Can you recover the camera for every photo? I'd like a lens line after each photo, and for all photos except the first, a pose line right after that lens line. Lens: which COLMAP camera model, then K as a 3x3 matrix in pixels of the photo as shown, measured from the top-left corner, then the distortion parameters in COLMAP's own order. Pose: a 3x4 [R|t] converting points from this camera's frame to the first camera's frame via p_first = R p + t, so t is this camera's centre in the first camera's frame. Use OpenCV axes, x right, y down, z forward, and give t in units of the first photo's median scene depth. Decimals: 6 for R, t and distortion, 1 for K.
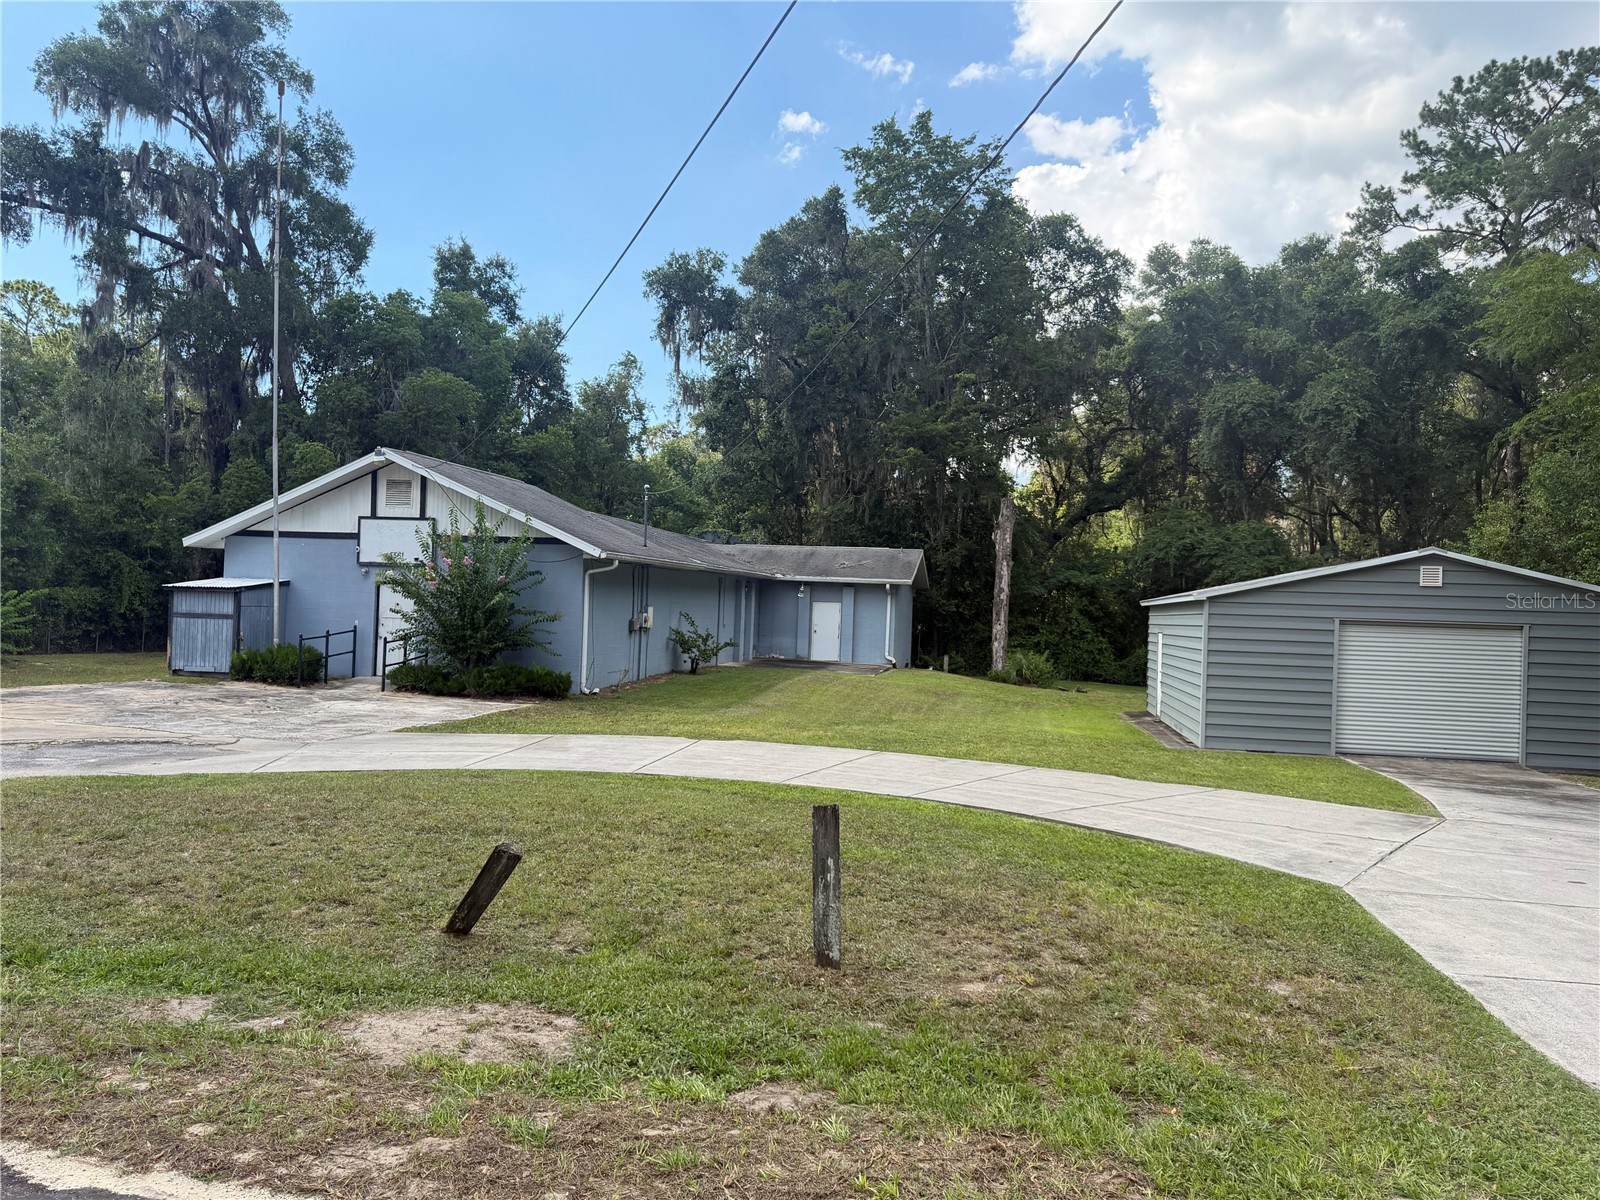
lens RADIAL K [[1127.6, 0, 784.8], [0, 1127.6, 603.3], [0, 0, 1]] dist [0.084857, -0.125280]
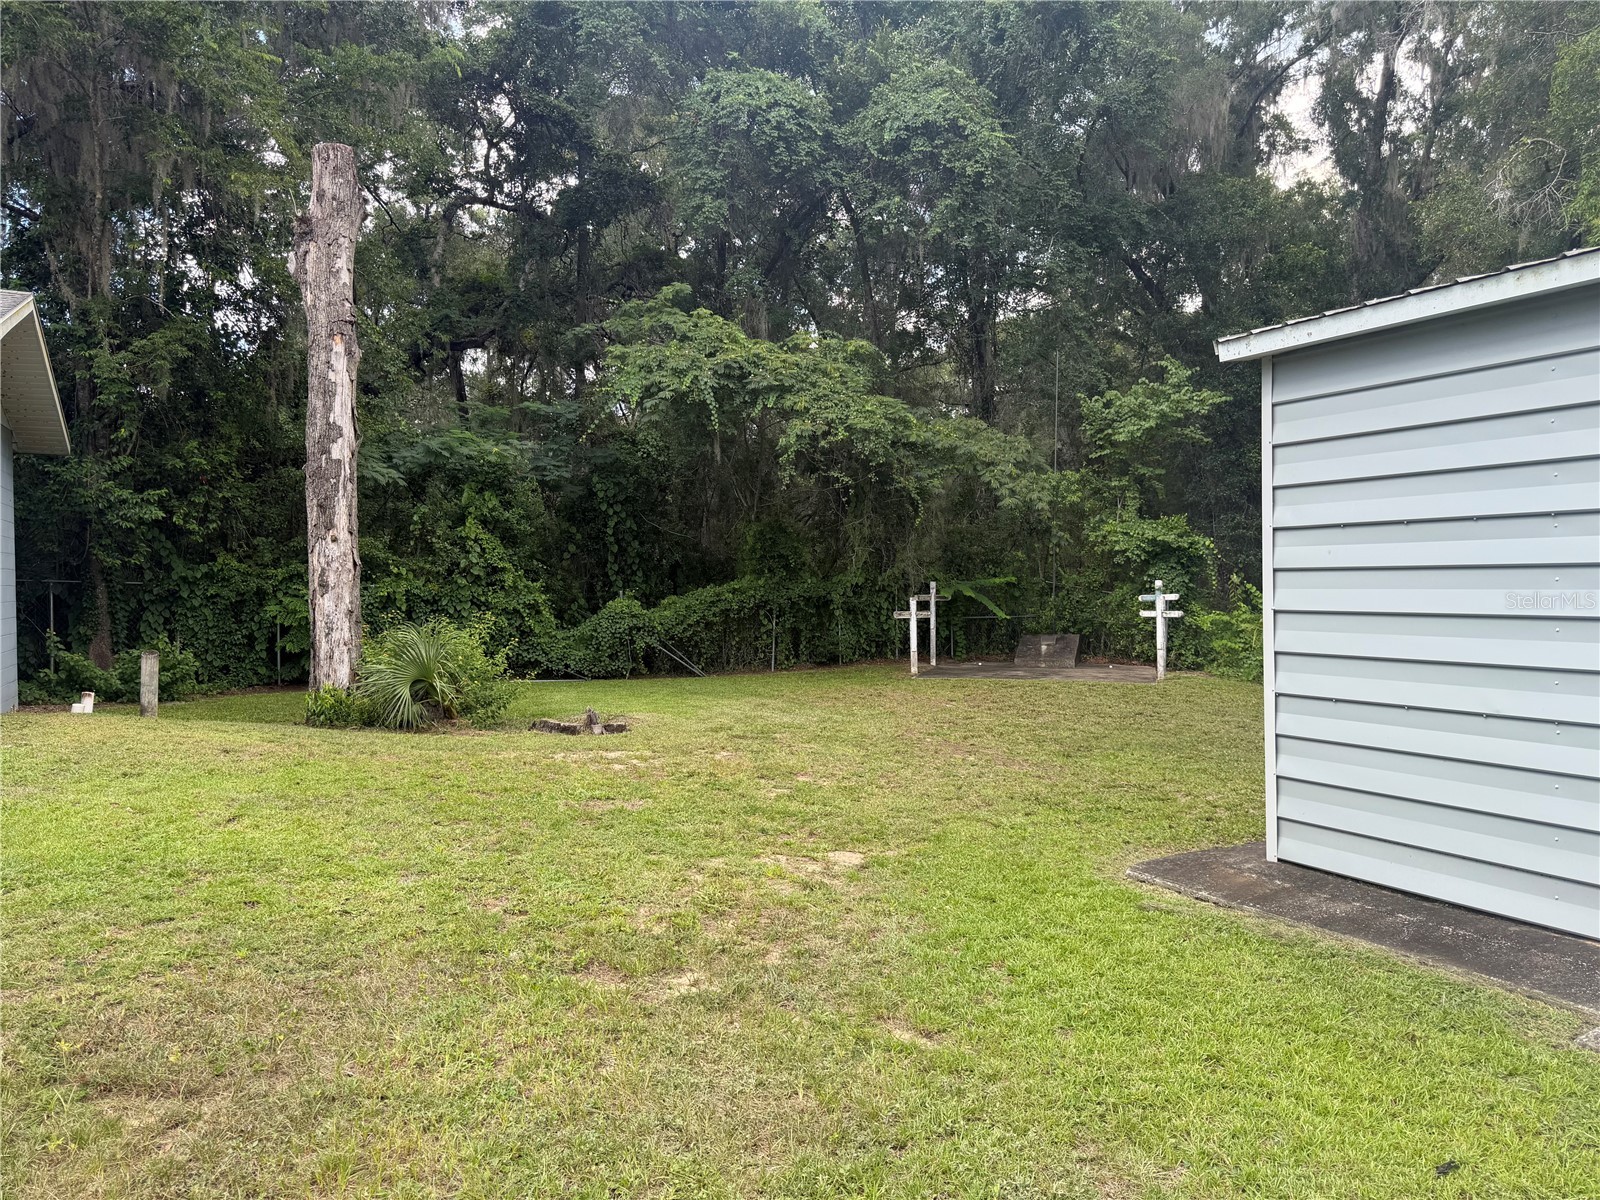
lens RADIAL K [[1139.1, 0, 804.7], [0, 1139.1, 597.3], [0, 0, 1]] dist [0.159369, -0.318837]
pose [[0.778014, -0.050385, 0.626223, 0.087591], [0.032454, 0.998671, 0.040031, 0.025510], [-0.627408, -0.010822, 0.778615, 0.654215]]
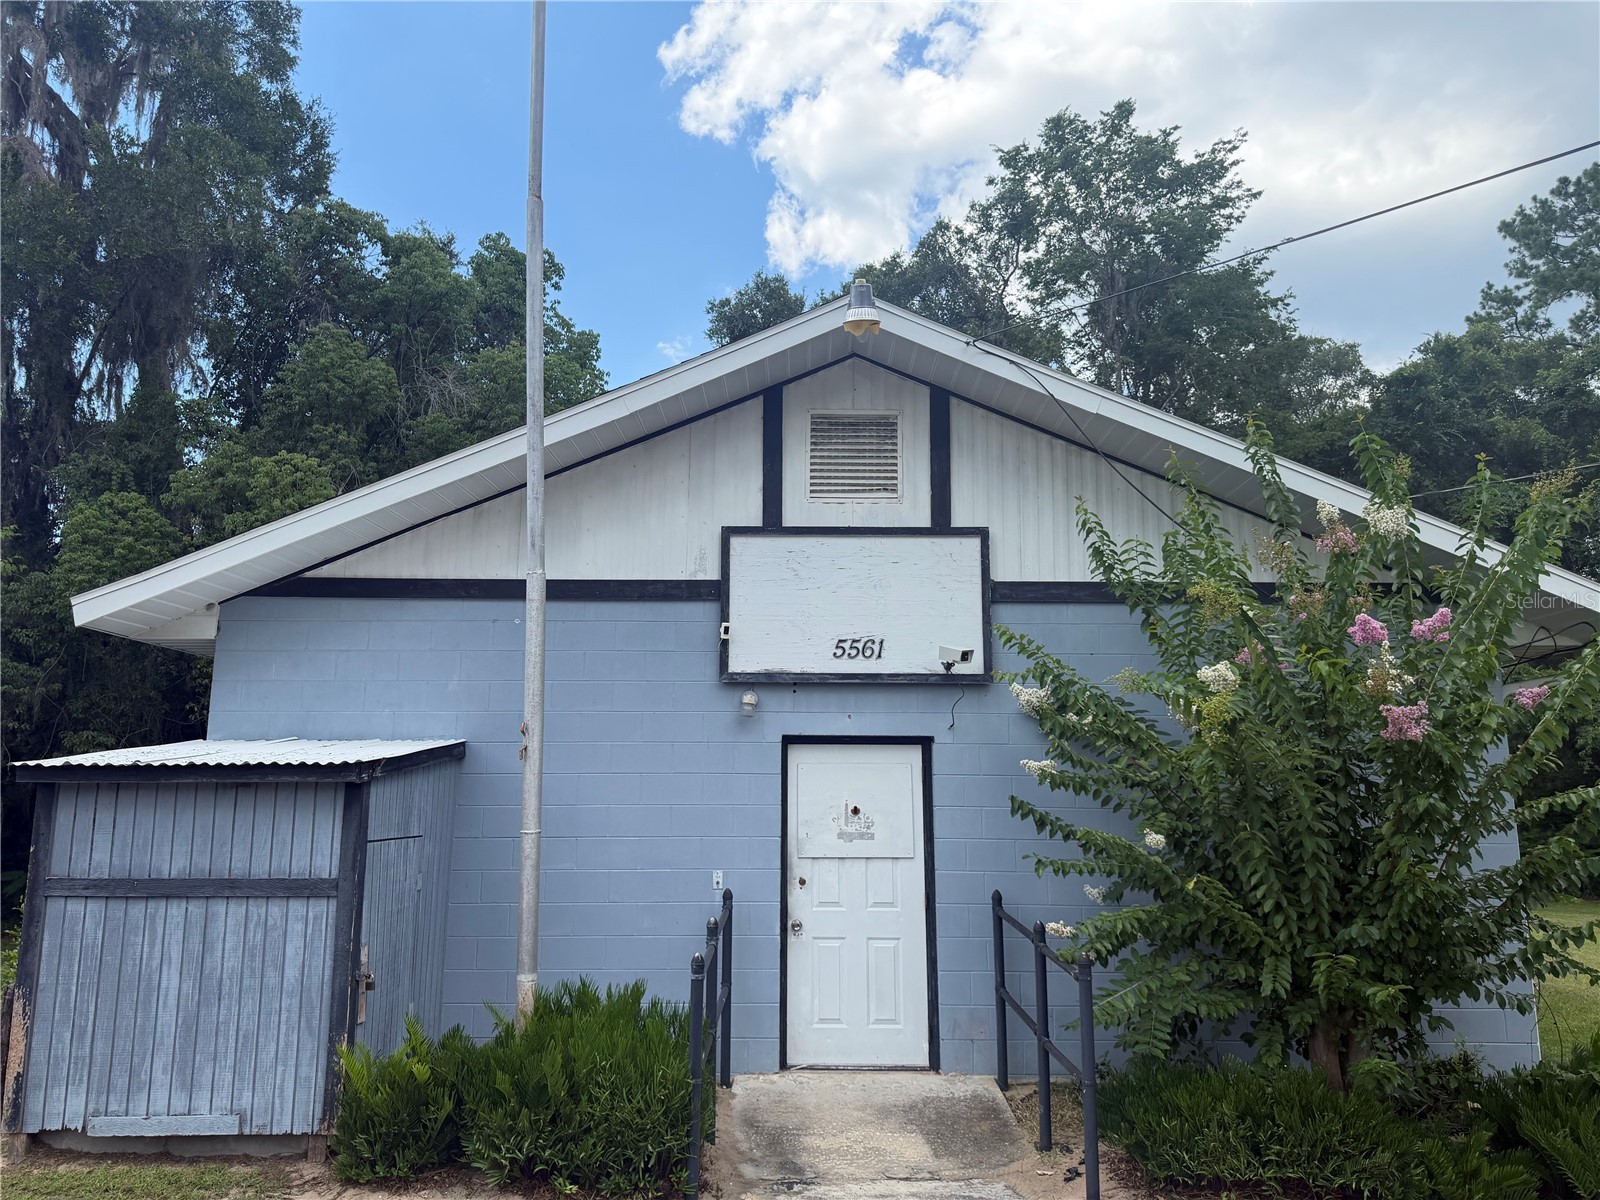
lens RADIAL K [[1125.0, 0, 804.4], [0, 1125.0, 603.9], [0, 0, 1]] dist [0.103043, -0.149350]
pose [[0.974974, 0.007183, 0.222203, -0.256442], [0.029429, 0.986513, -0.161016, -0.003283], [-0.220363, 0.163526, 0.961613, 0.428033]]
